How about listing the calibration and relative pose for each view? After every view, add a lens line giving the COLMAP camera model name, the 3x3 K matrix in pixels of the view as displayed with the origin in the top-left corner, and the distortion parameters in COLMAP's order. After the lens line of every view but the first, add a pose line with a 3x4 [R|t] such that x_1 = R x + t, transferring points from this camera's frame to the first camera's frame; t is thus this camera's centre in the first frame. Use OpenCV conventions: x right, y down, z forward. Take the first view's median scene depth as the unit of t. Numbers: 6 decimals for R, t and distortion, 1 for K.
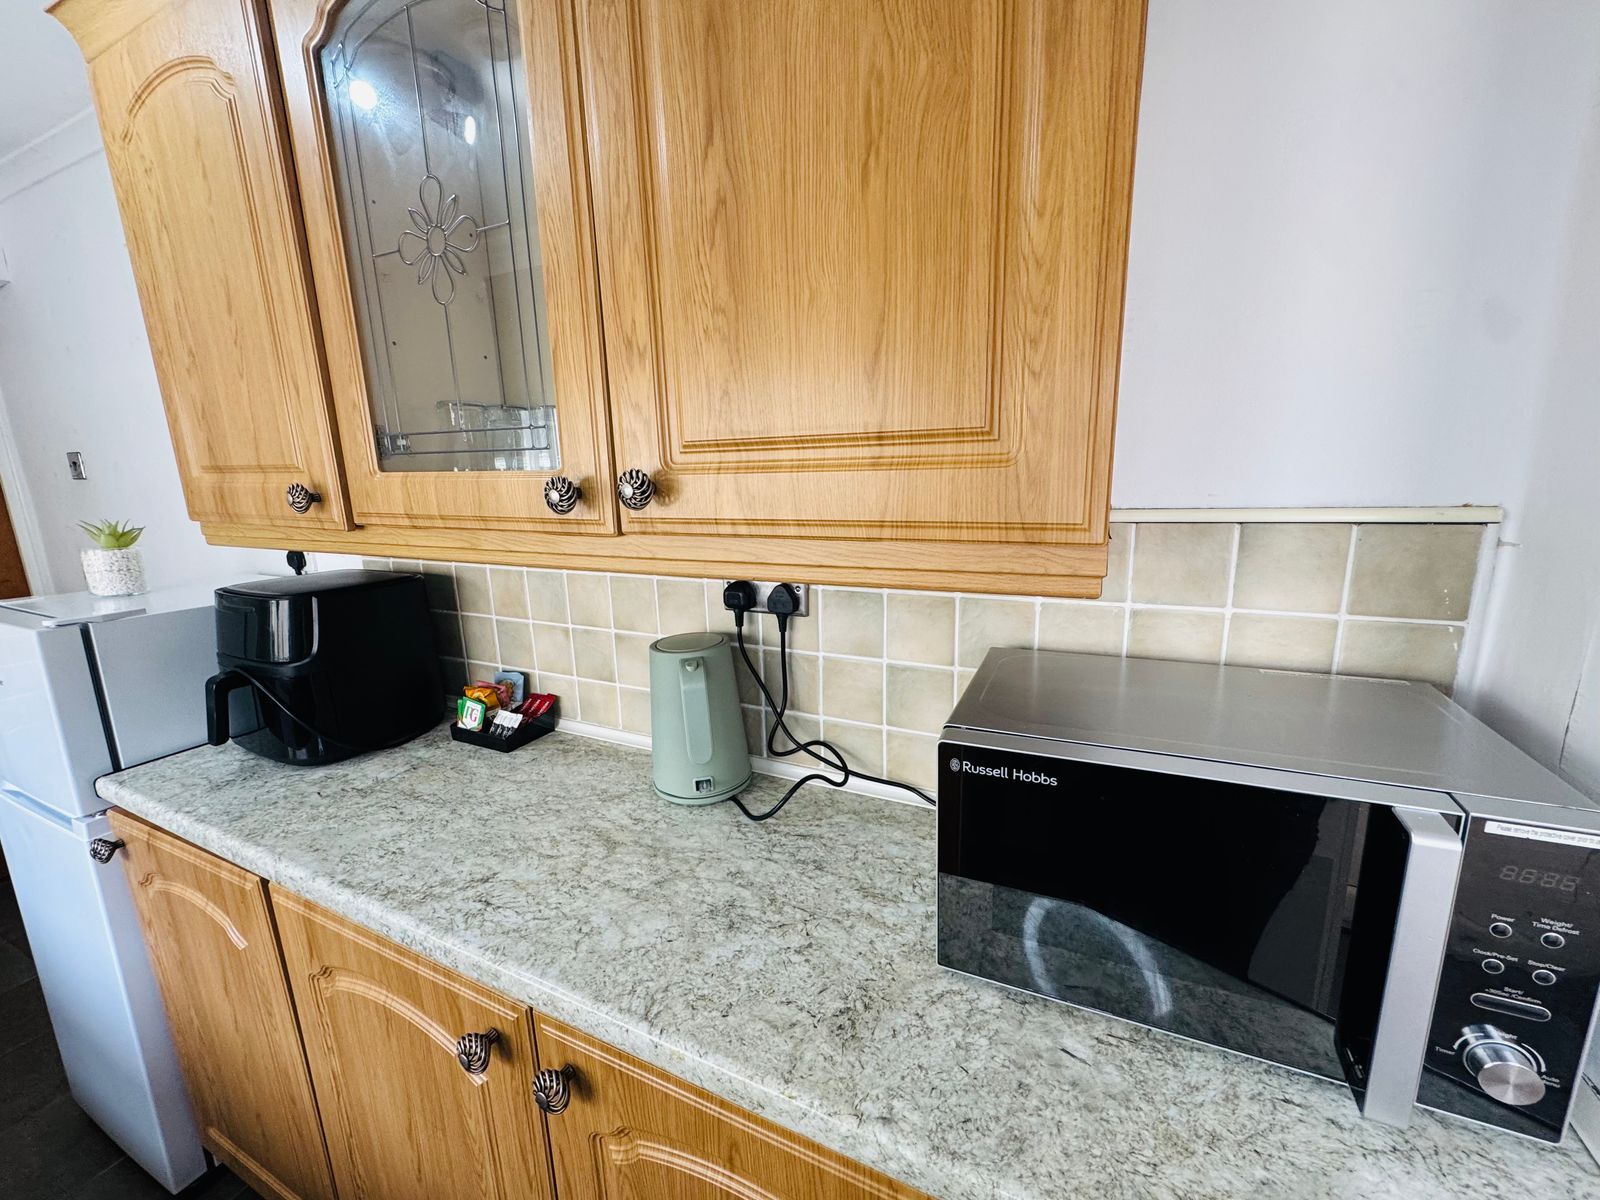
lens RADIAL K [[637.7, 0, 797.4], [0, 637.7, 600.4], [0, 0, 1]] dist [-0.002503, -0.000208]
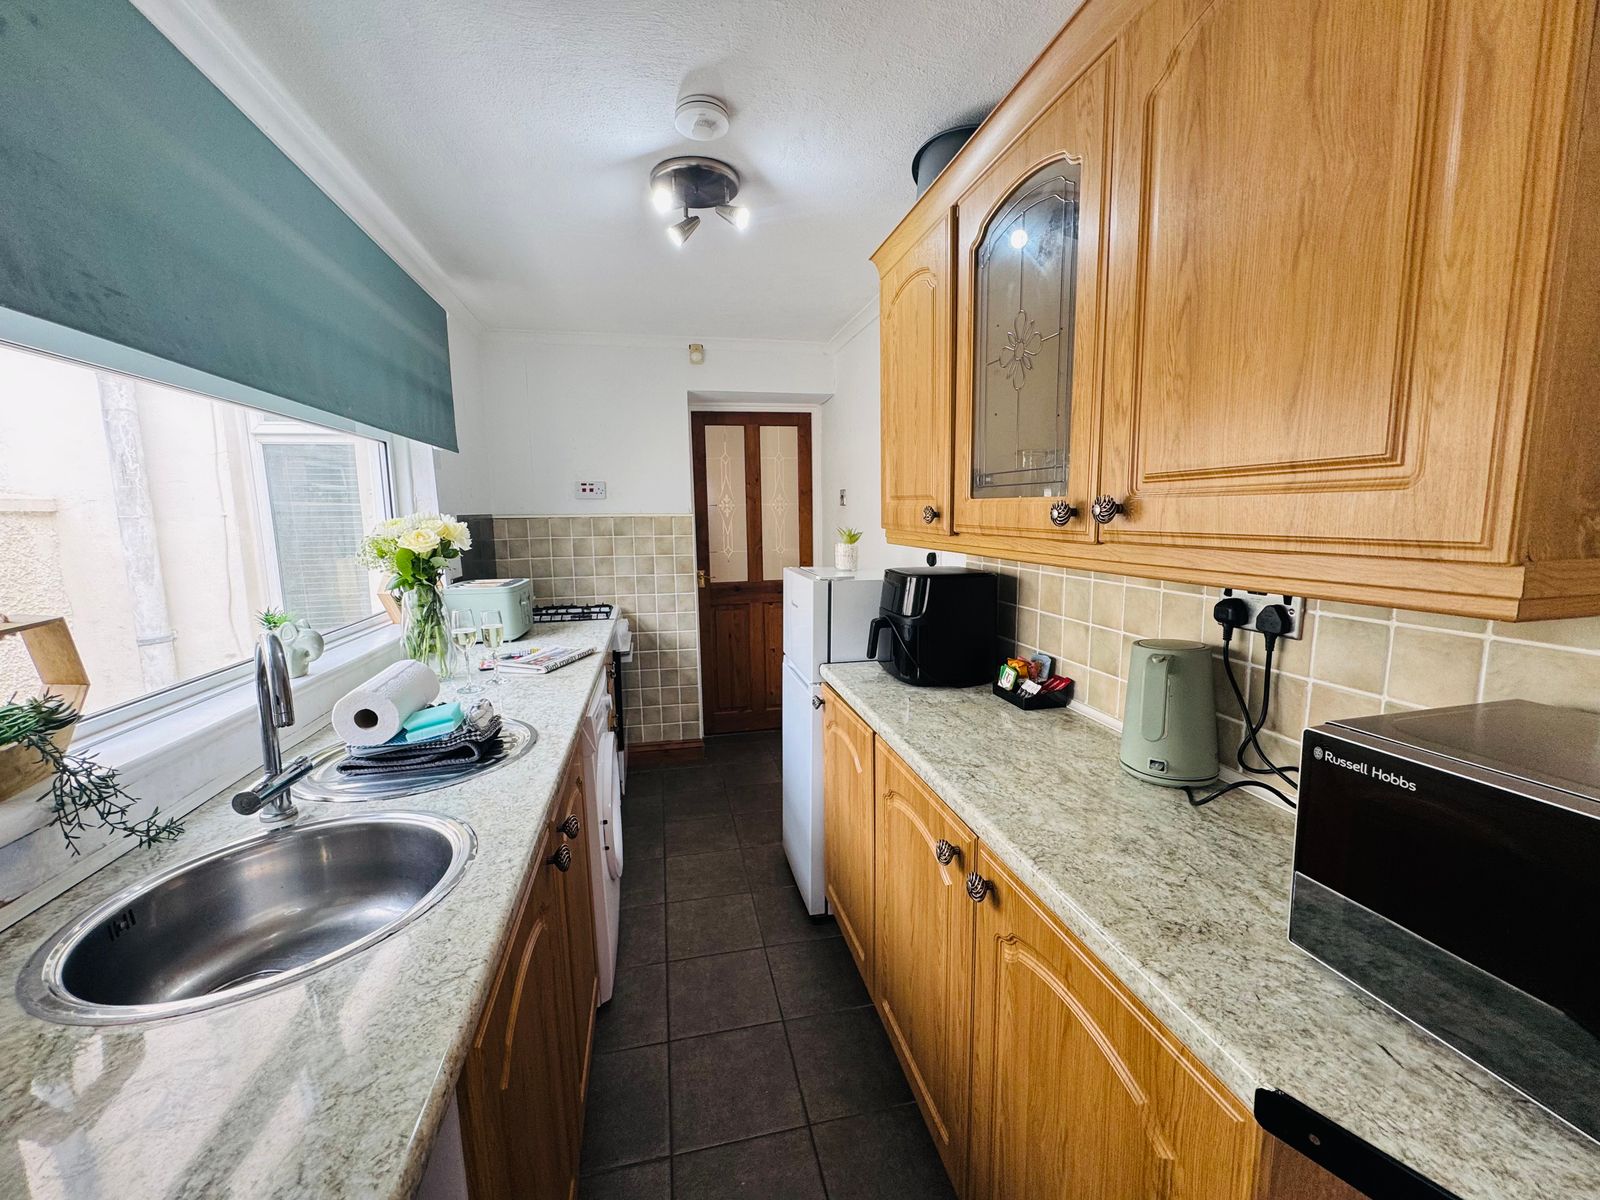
lens RADIAL K [[637.7, 0, 797.4], [0, 637.7, 600.4], [0, 0, 1]] dist [-0.002503, -0.000208]
pose [[0.613802, 0.123043, -0.779812, 0.393500], [-0.162929, 0.986258, 0.027373, 0.083561], [0.772464, 0.110252, 0.625415, -0.328326]]
